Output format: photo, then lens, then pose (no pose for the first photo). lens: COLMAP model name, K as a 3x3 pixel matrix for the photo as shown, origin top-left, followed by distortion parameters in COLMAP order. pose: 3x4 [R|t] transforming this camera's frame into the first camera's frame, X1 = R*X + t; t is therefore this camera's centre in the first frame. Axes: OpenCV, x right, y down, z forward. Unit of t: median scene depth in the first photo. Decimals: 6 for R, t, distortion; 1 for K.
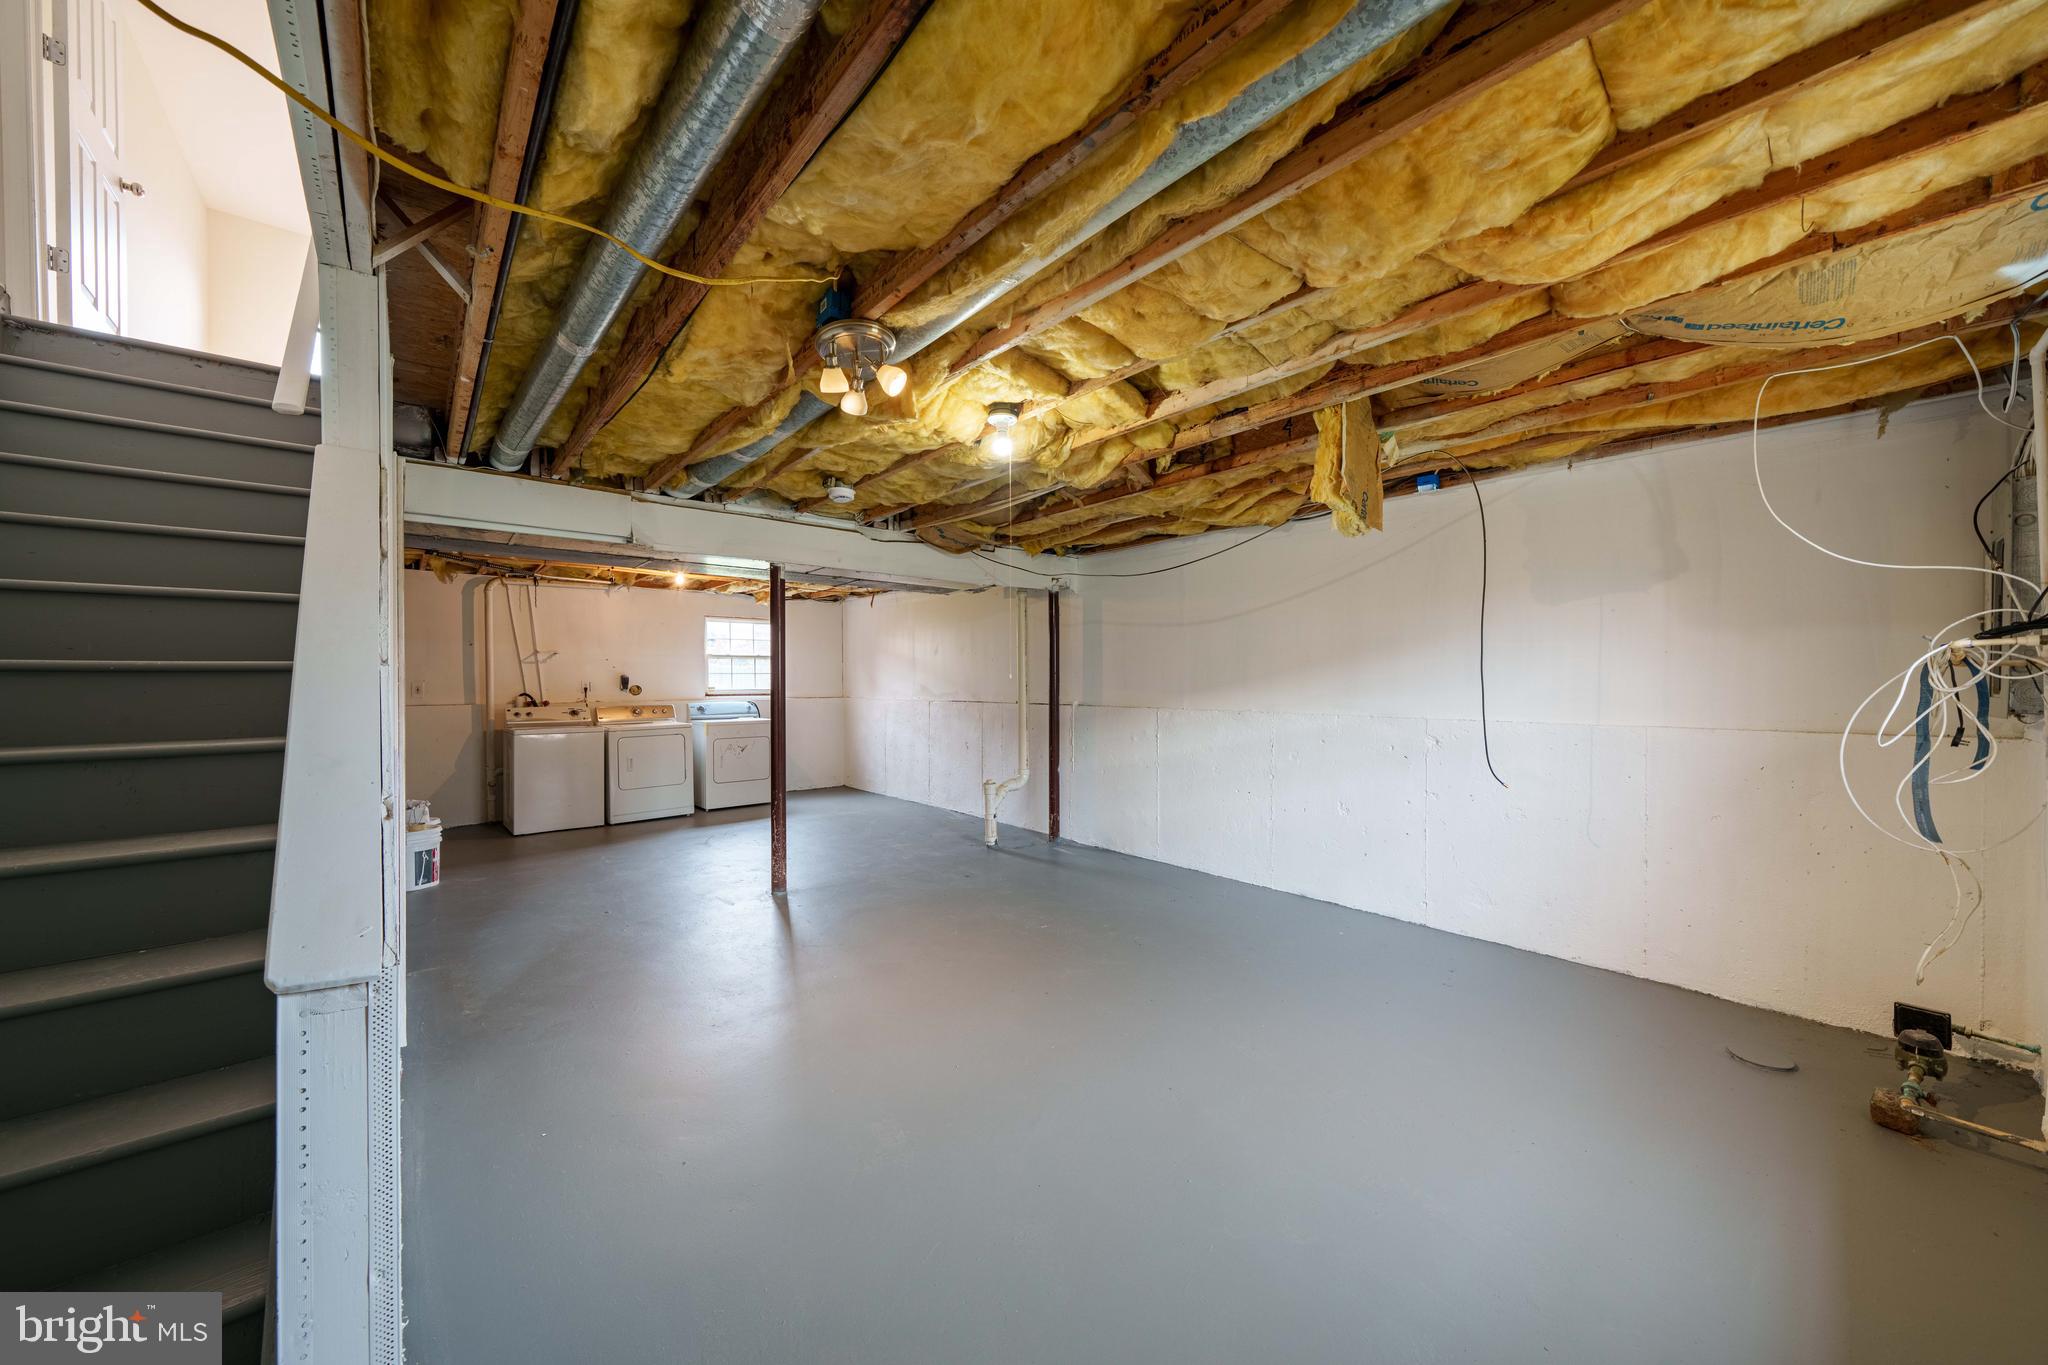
lens RADIAL K [[714.0, 0, 1023.2], [0, 714.0, 687.7], [0, 0, 1]] dist [-0.001043, -0.000037]
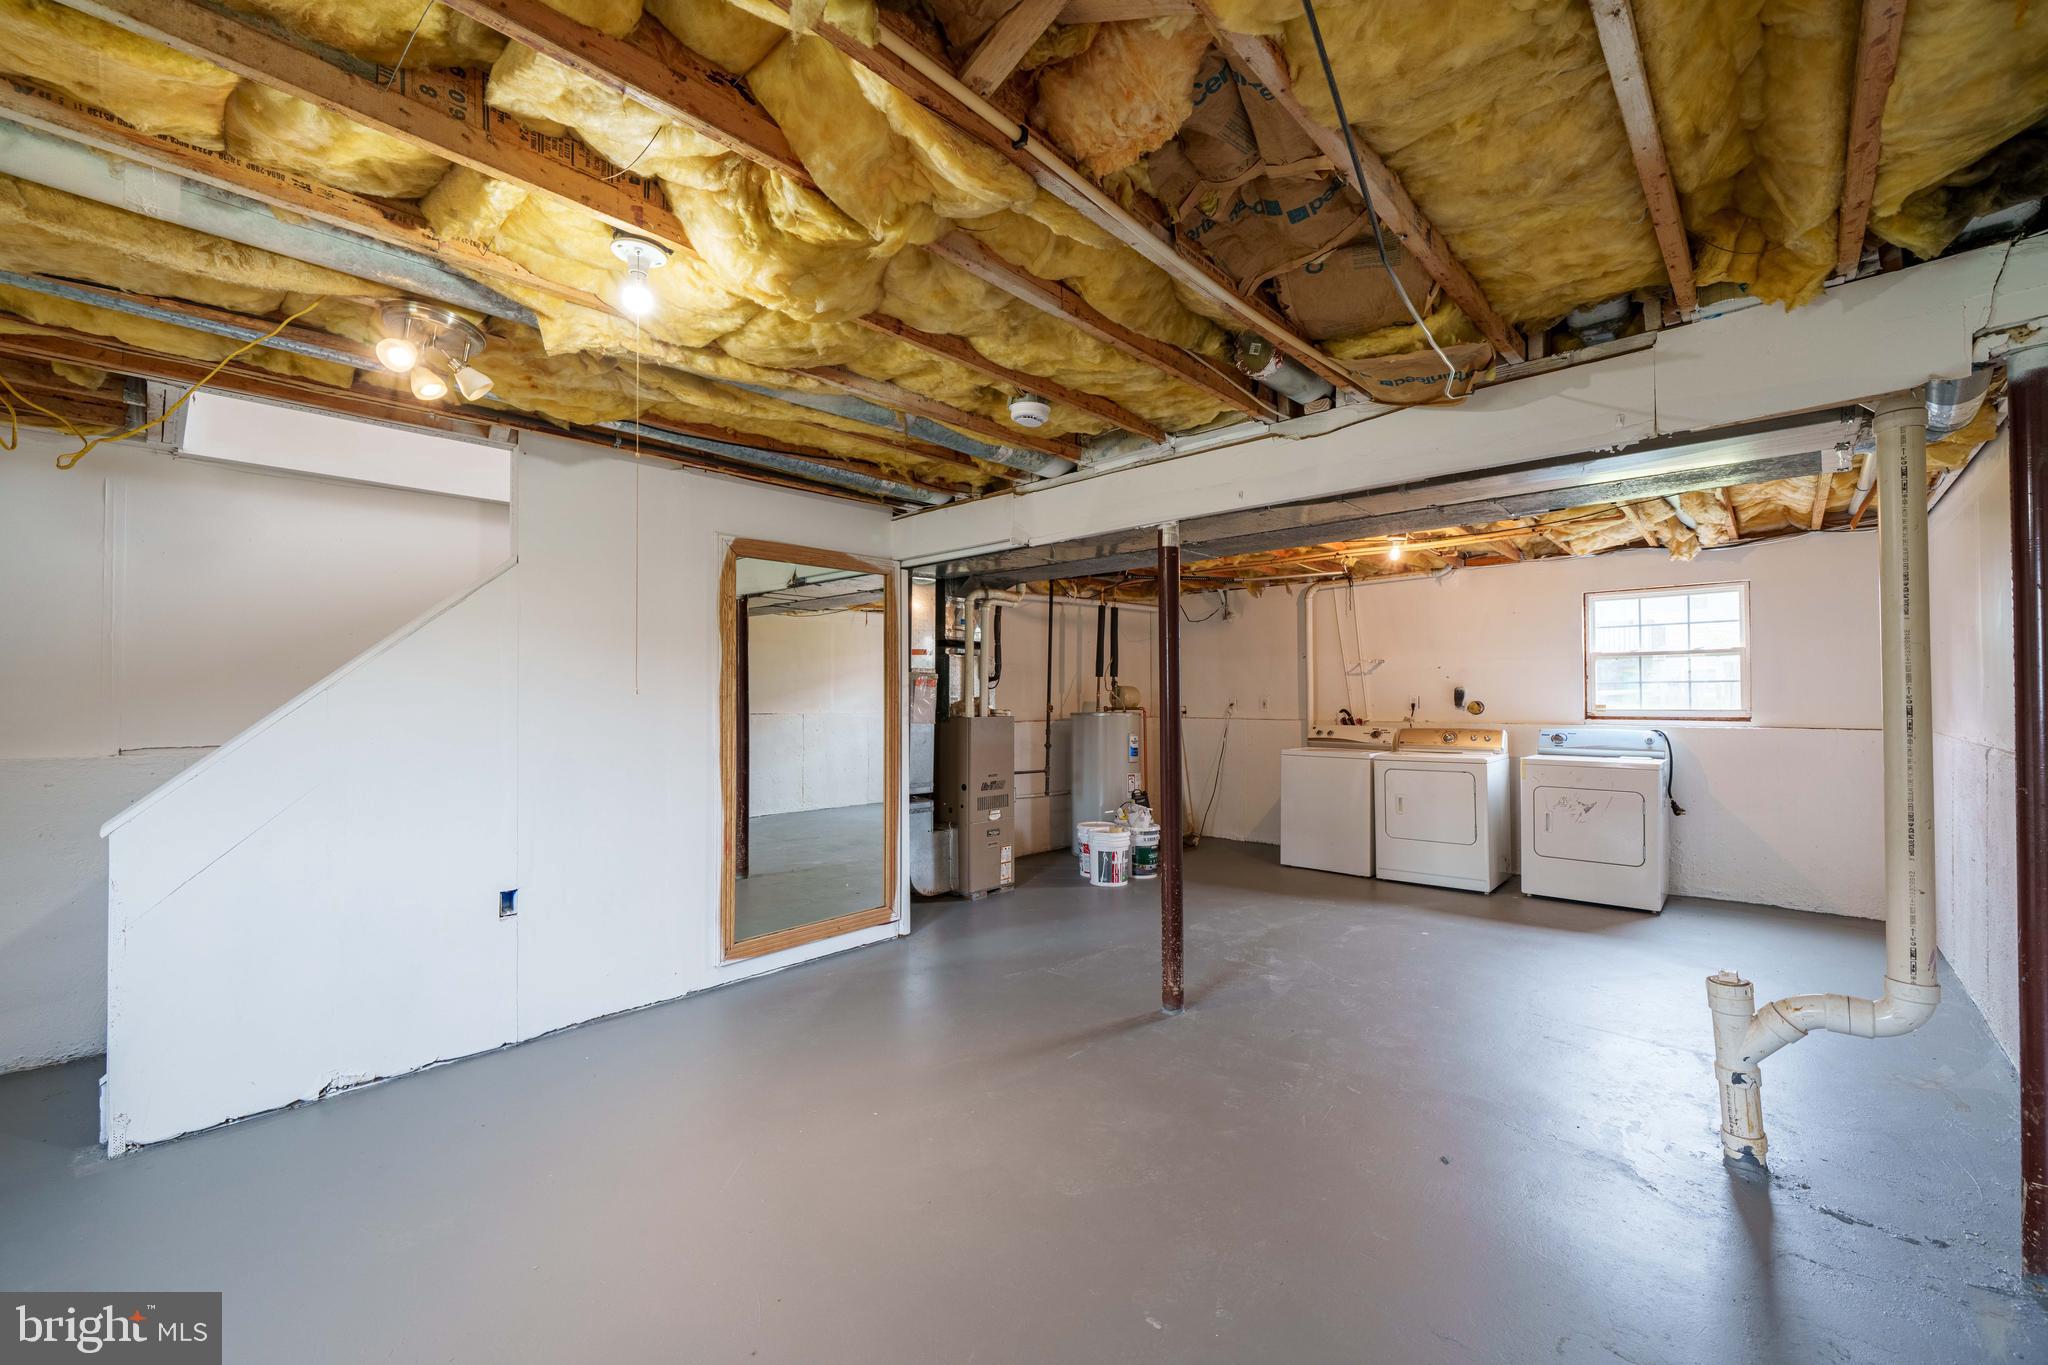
lens RADIAL K [[803.8, 0, 1042.4], [0, 803.8, 683.2], [0, 0, 1]] dist [-0.001313, -0.000156]
pose [[0.118034, -0.013308, -0.992920, 0.241653], [-0.004783, 0.999891, -0.013970, -0.008598], [0.992998, 0.006398, 0.117958, 0.486643]]
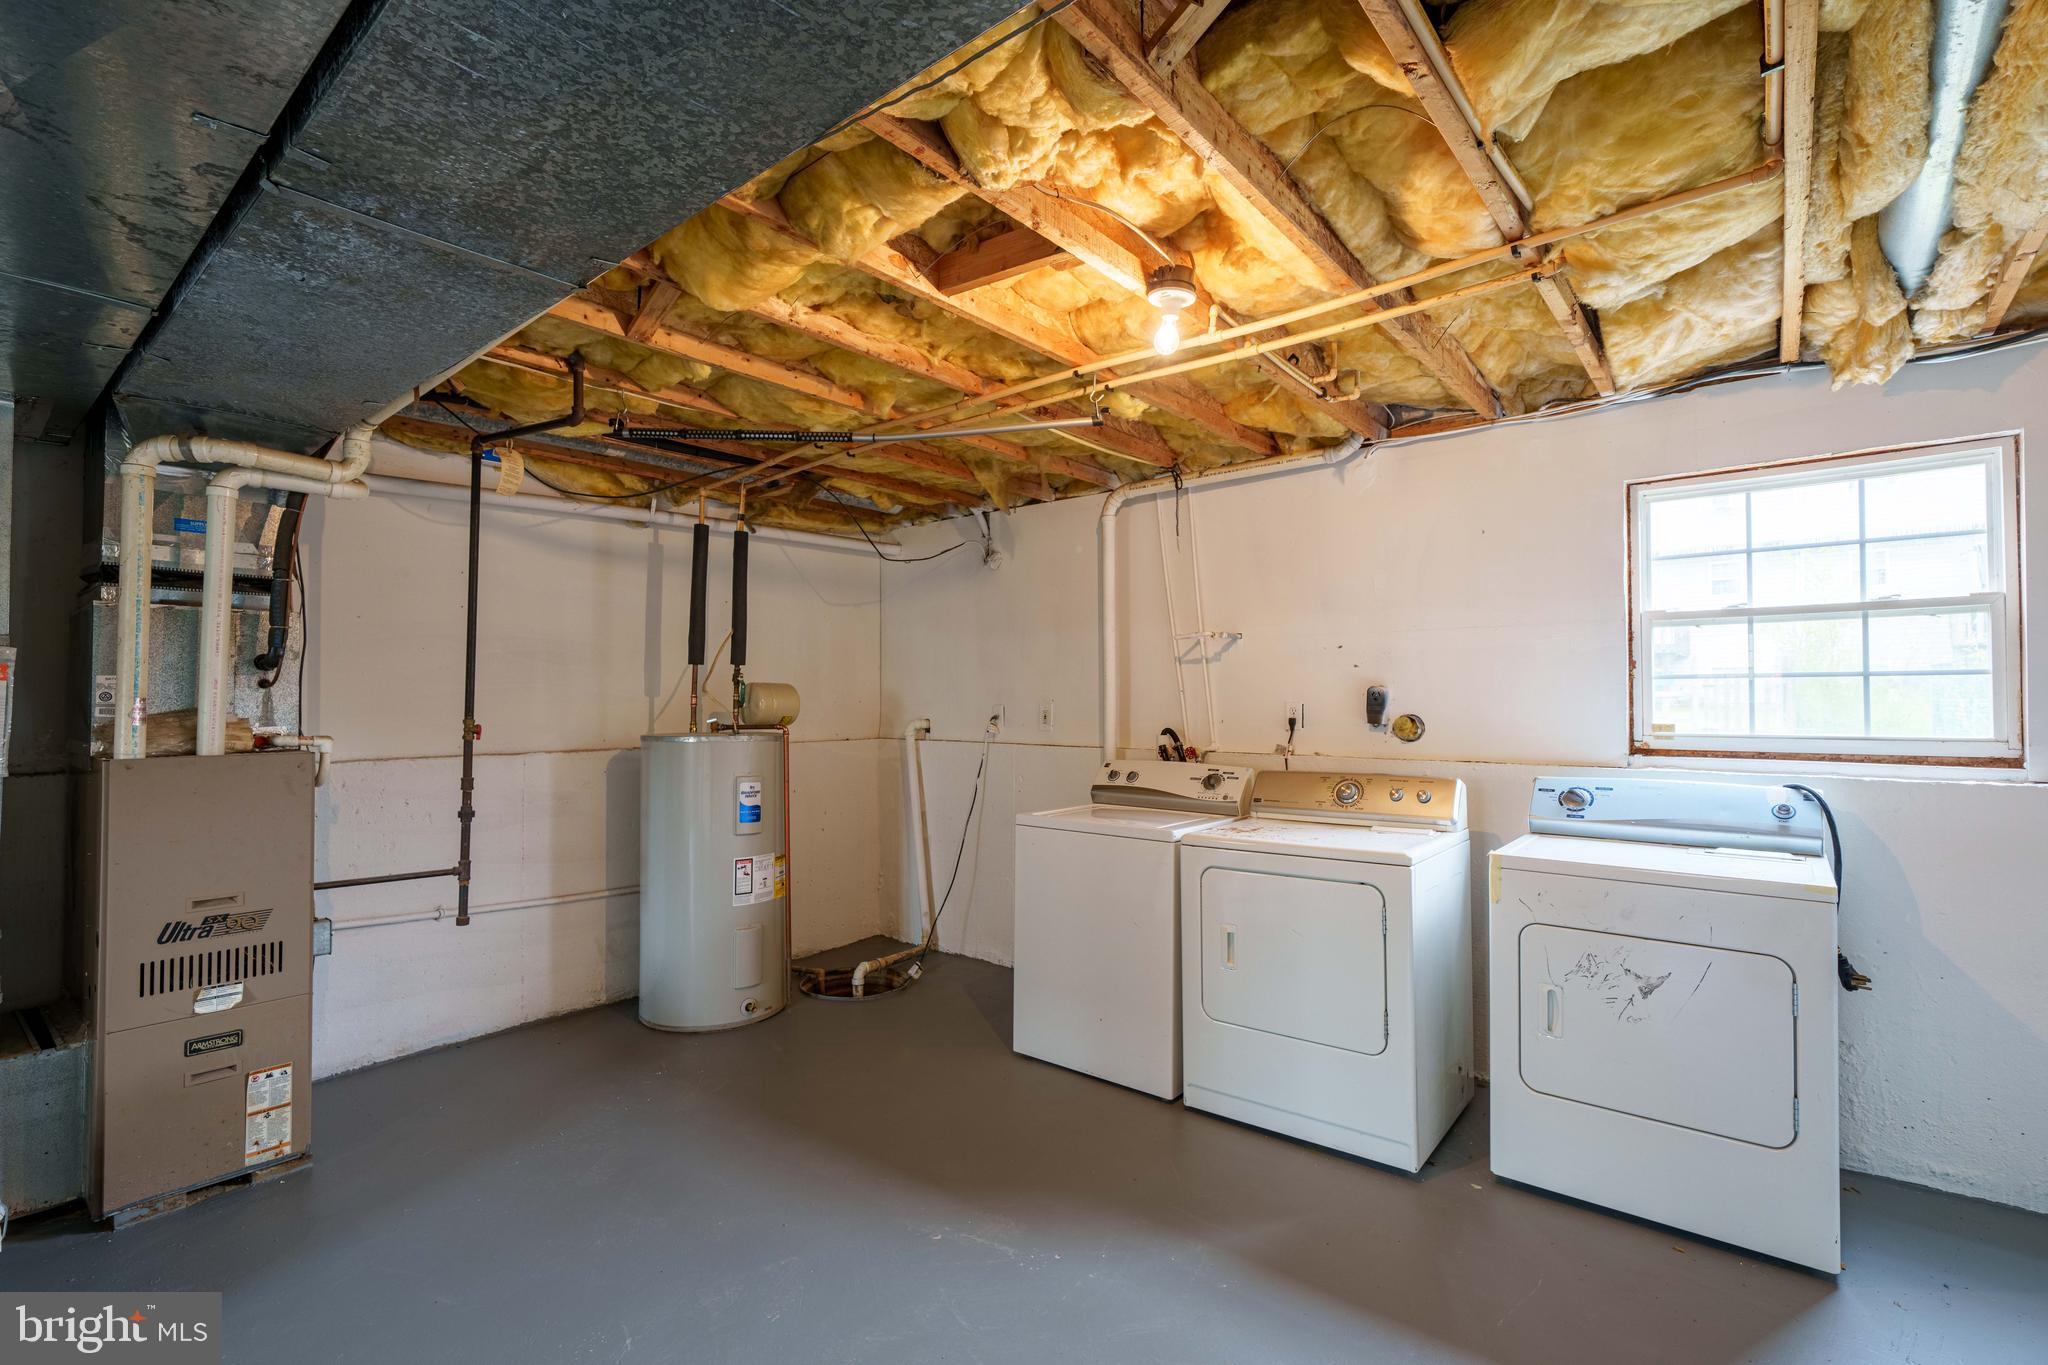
lens RADIAL K [[928.1, 0, 1028.0], [0, 928.1, 683.3], [0, 0, 1]] dist [0.000512, 0.000205]
pose [[0.166058, -0.013395, -0.986025, -0.119733], [-0.006349, 0.999872, -0.014653, -0.011606], [0.986096, 0.008694, 0.165951, 0.778395]]
